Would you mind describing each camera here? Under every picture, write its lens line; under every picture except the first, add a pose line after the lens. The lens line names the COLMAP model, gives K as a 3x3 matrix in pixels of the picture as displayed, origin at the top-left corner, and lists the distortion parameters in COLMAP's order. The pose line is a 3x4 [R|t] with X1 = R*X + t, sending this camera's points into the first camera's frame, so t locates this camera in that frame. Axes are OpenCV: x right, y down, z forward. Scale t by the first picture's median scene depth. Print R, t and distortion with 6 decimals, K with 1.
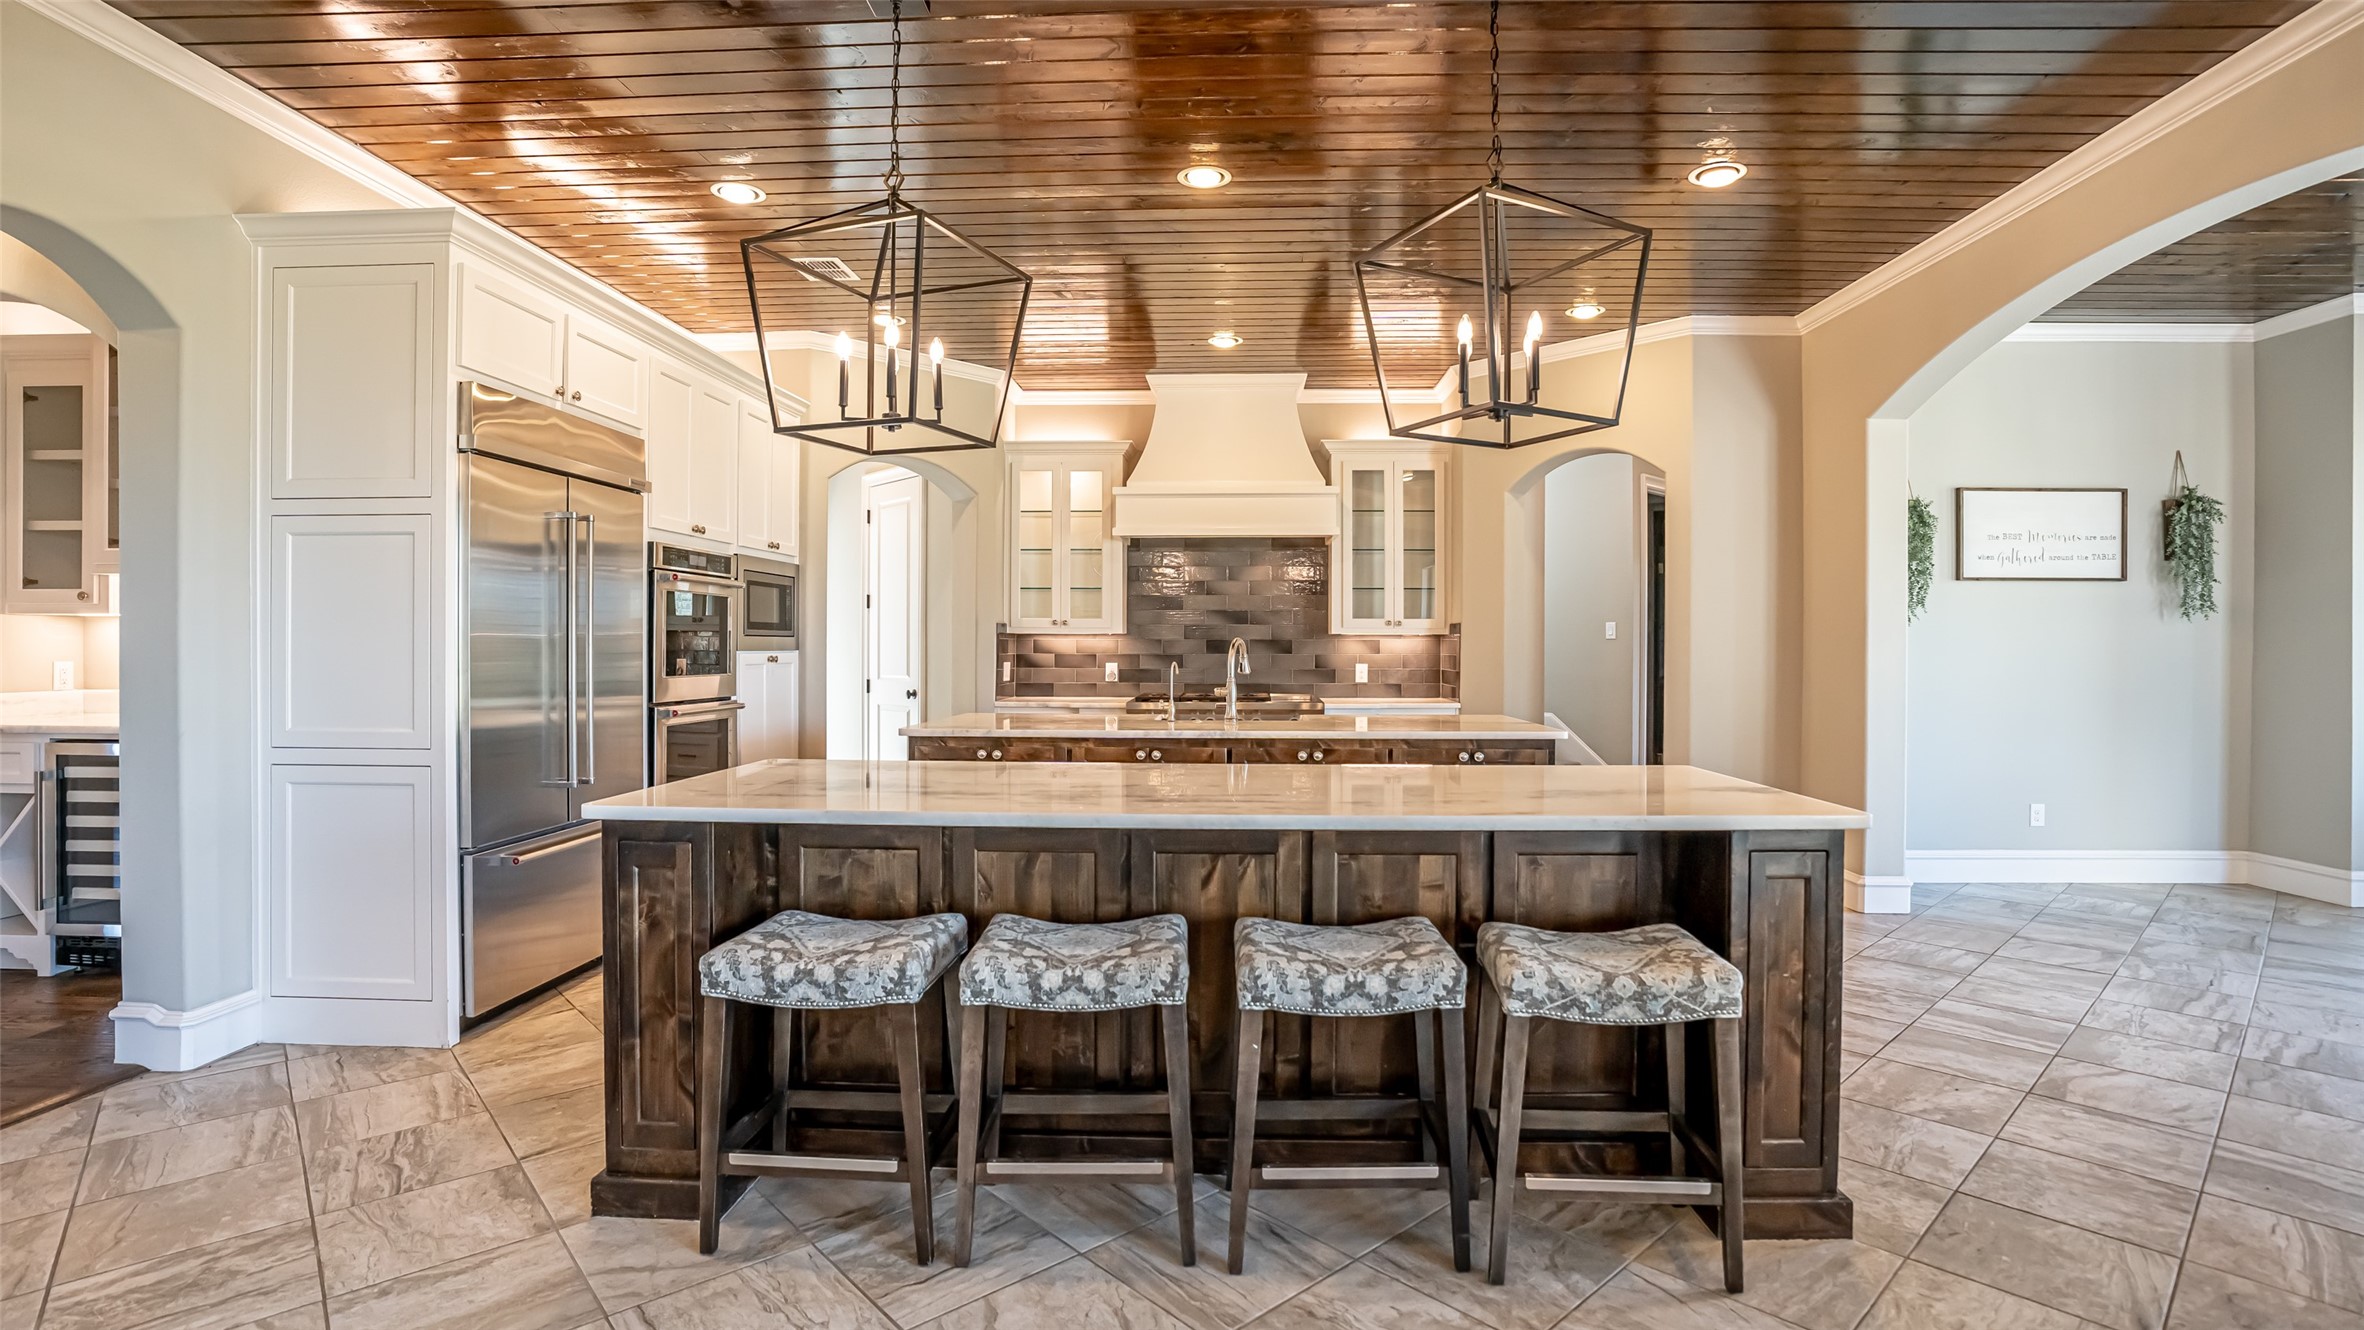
lens RADIAL K [[1110.2, 0, 1222.3], [0, 1110.2, 649.0], [0, 0, 1]] dist [-0.055371, 0.015539]
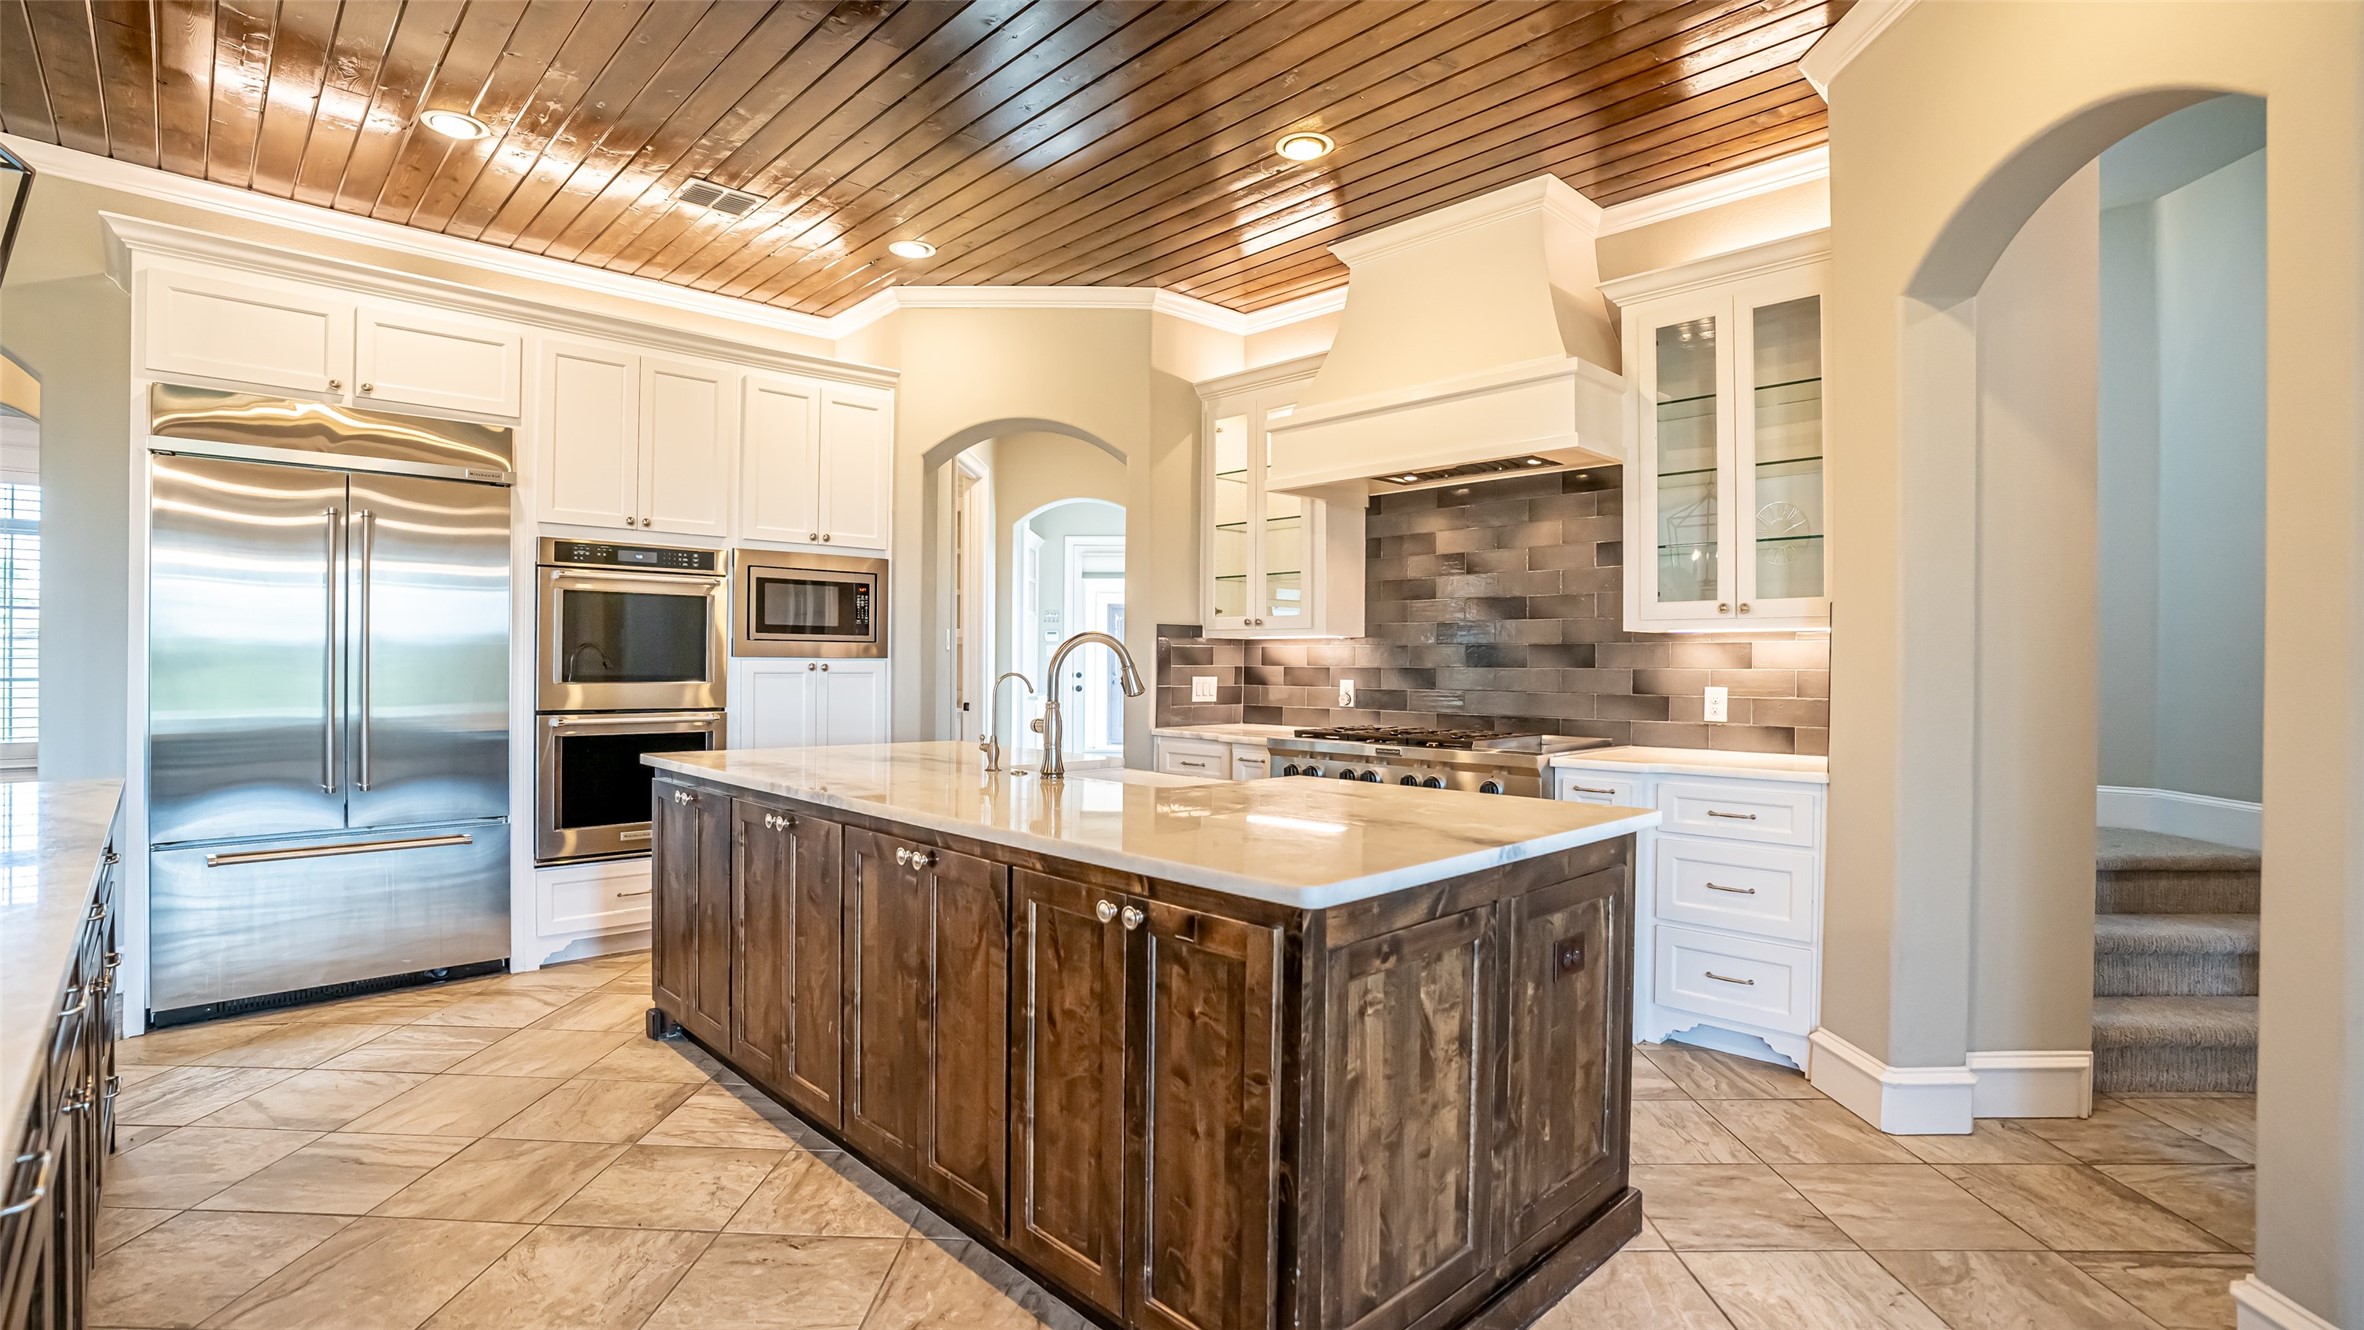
lens RADIAL K [[1110.2, 0, 1177.2], [0, 1110.2, 654.6], [0, 0, 1]] dist [-0.055371, 0.015539]
pose [[0.699021, -0.003784, -0.715091, 0.489030], [-0.008022, 0.999882, -0.013132, 0.010263], [0.715056, 0.014916, 0.698908, 0.666708]]
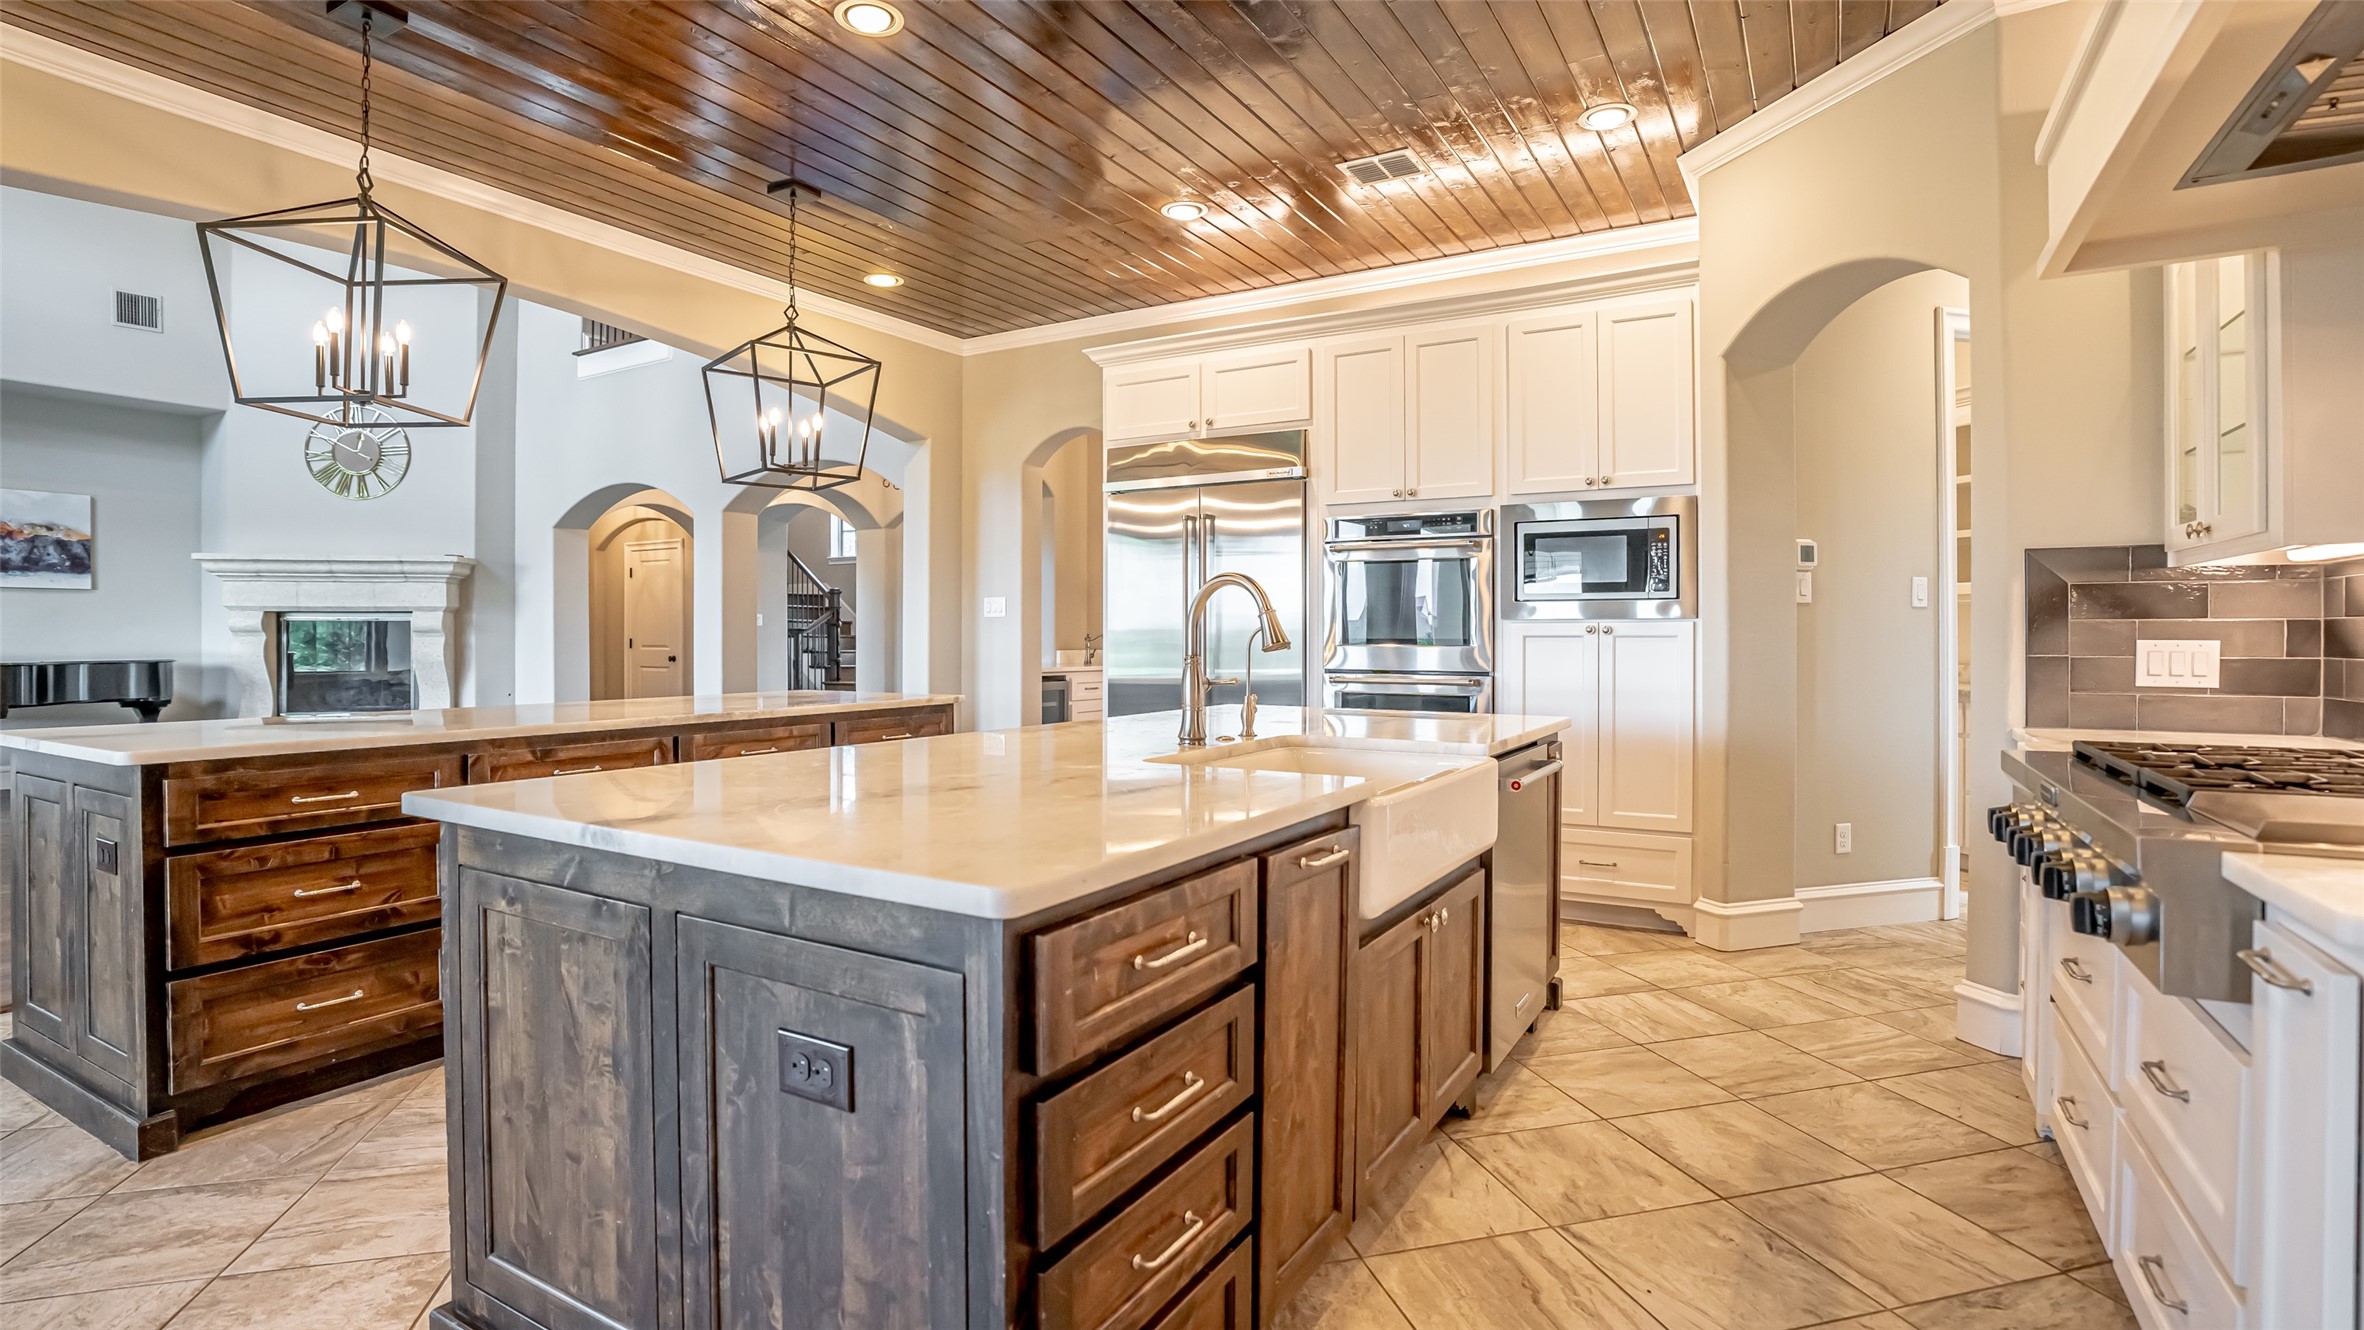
lens RADIAL K [[1110.2, 0, 1177.6], [0, 1110.2, 652.5], [0, 0, 1]] dist [-0.055371, 0.015539]
pose [[-0.484868, 0.007317, -0.874557, 0.472086], [-0.006646, 0.999905, 0.012051, 0.020887], [0.874562, 0.011656, -0.484773, 1.270917]]
